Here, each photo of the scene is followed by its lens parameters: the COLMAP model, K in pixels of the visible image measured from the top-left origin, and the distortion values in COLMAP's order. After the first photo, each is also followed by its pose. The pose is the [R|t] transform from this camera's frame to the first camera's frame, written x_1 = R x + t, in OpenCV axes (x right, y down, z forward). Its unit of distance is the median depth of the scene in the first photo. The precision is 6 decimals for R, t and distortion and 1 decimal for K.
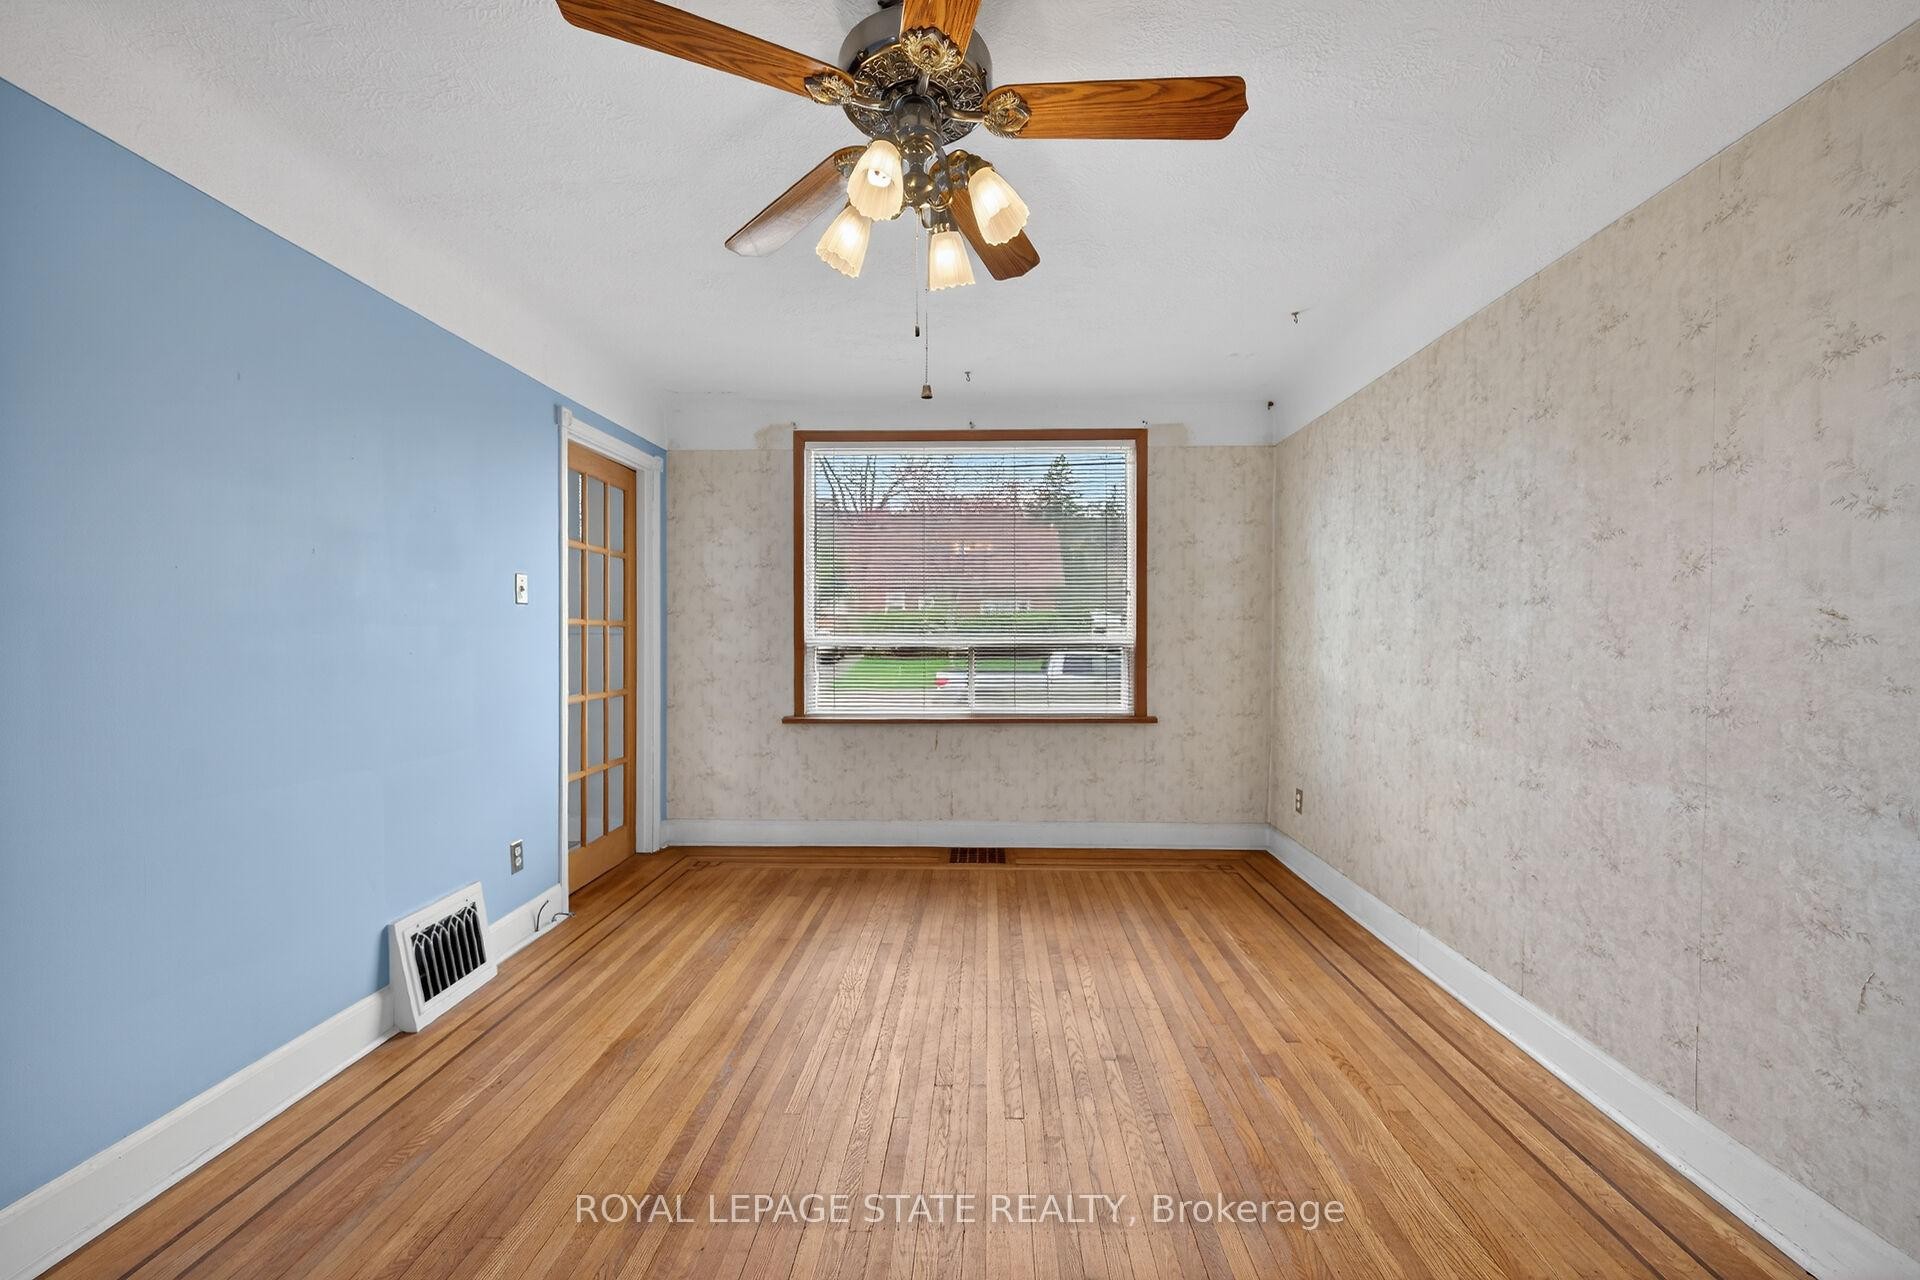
lens RADIAL K [[777.6, 0, 960.0], [0, 777.6, 640.0], [0, 0, 1]] dist [0.000556, 0.000043]
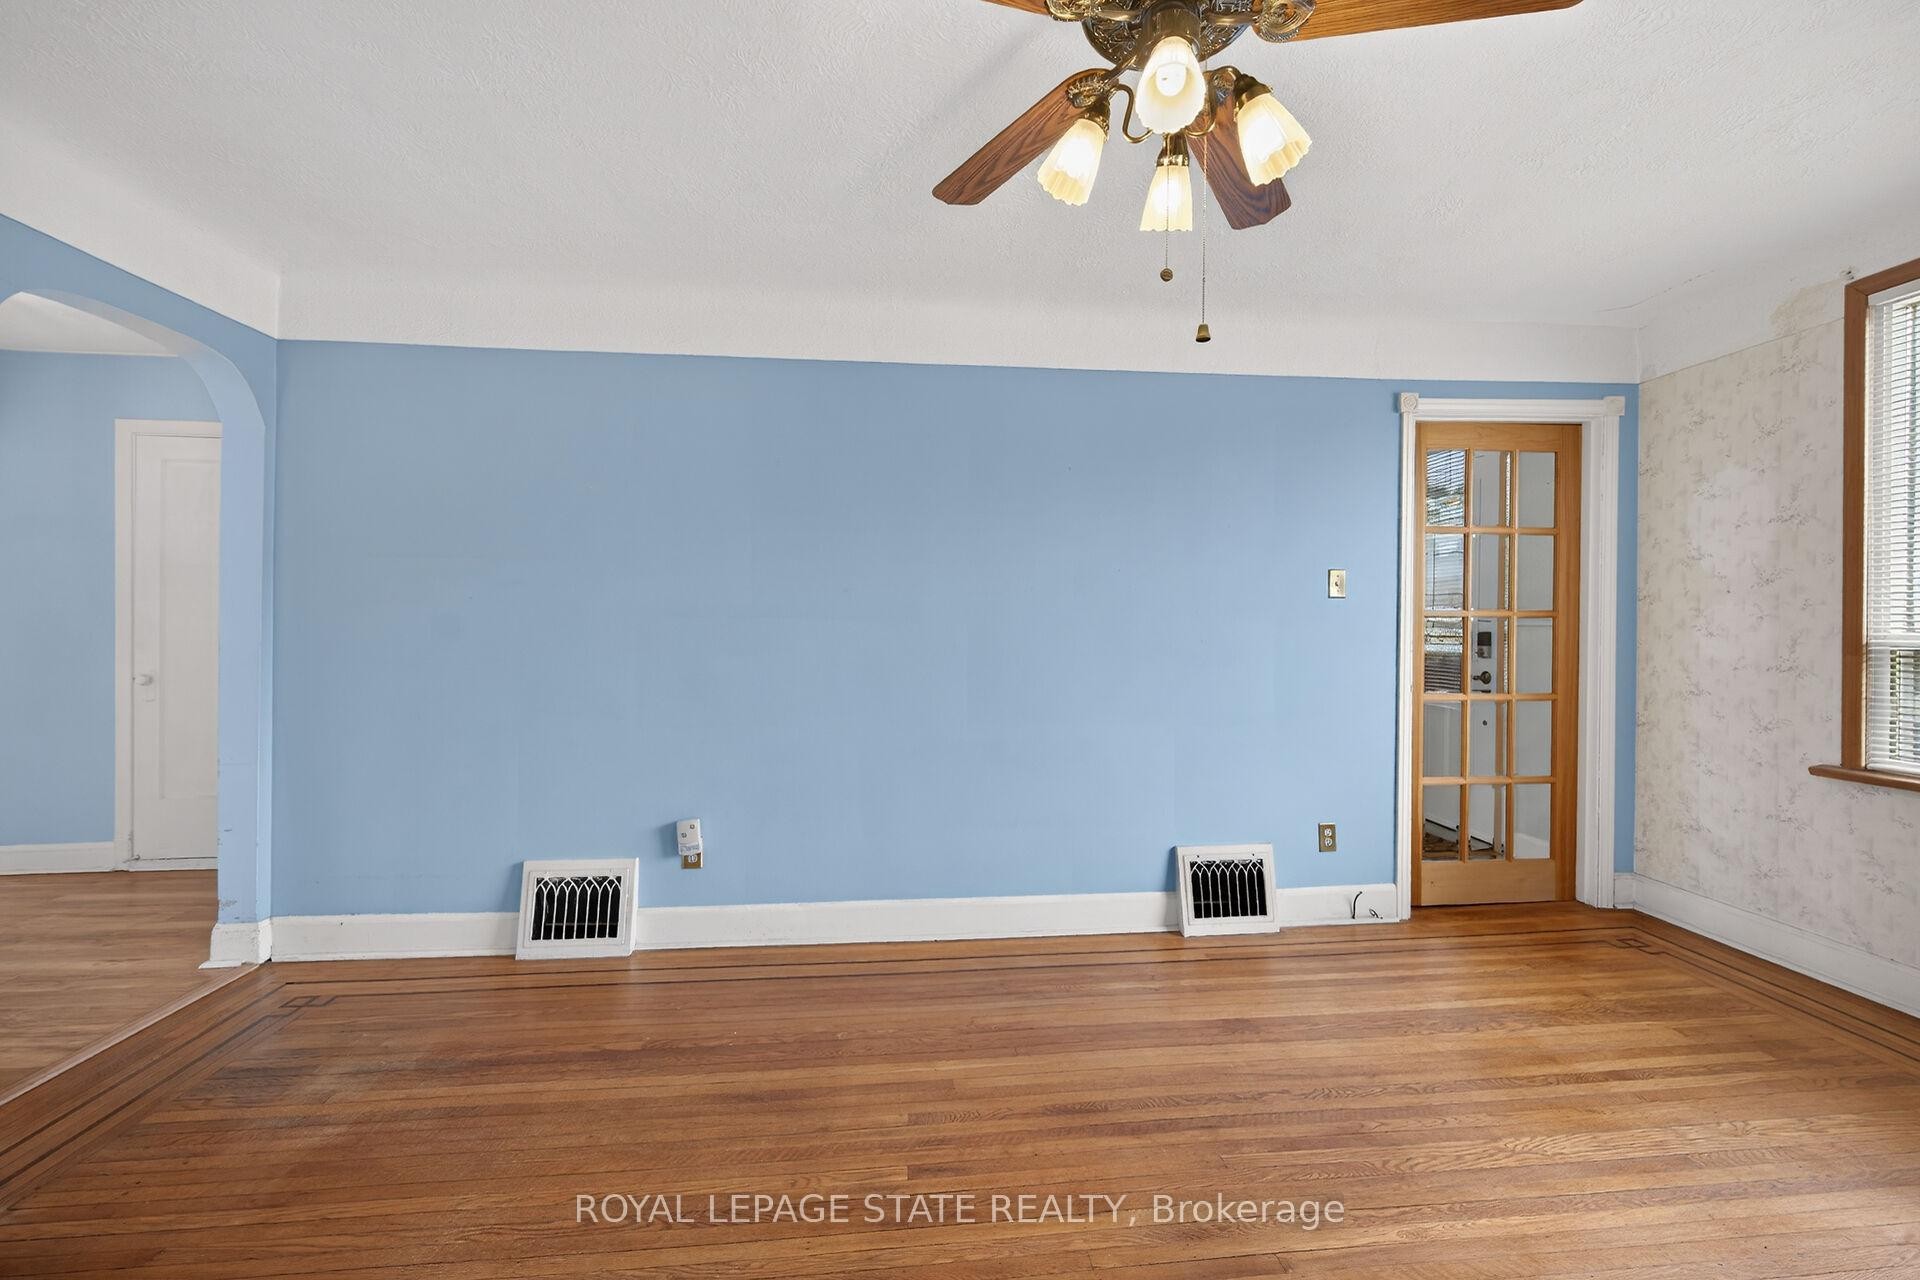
lens RADIAL K [[759.7, 0, 971.4], [0, 759.7, 623.1], [0, 0, 1]] dist [0.001296, 0.000042]
pose [[0.123144, -0.003498, -0.992383, 0.356878], [-0.009519, 0.999944, -0.004706, -0.002458], [0.992343, 0.010026, 0.123104, 0.350267]]
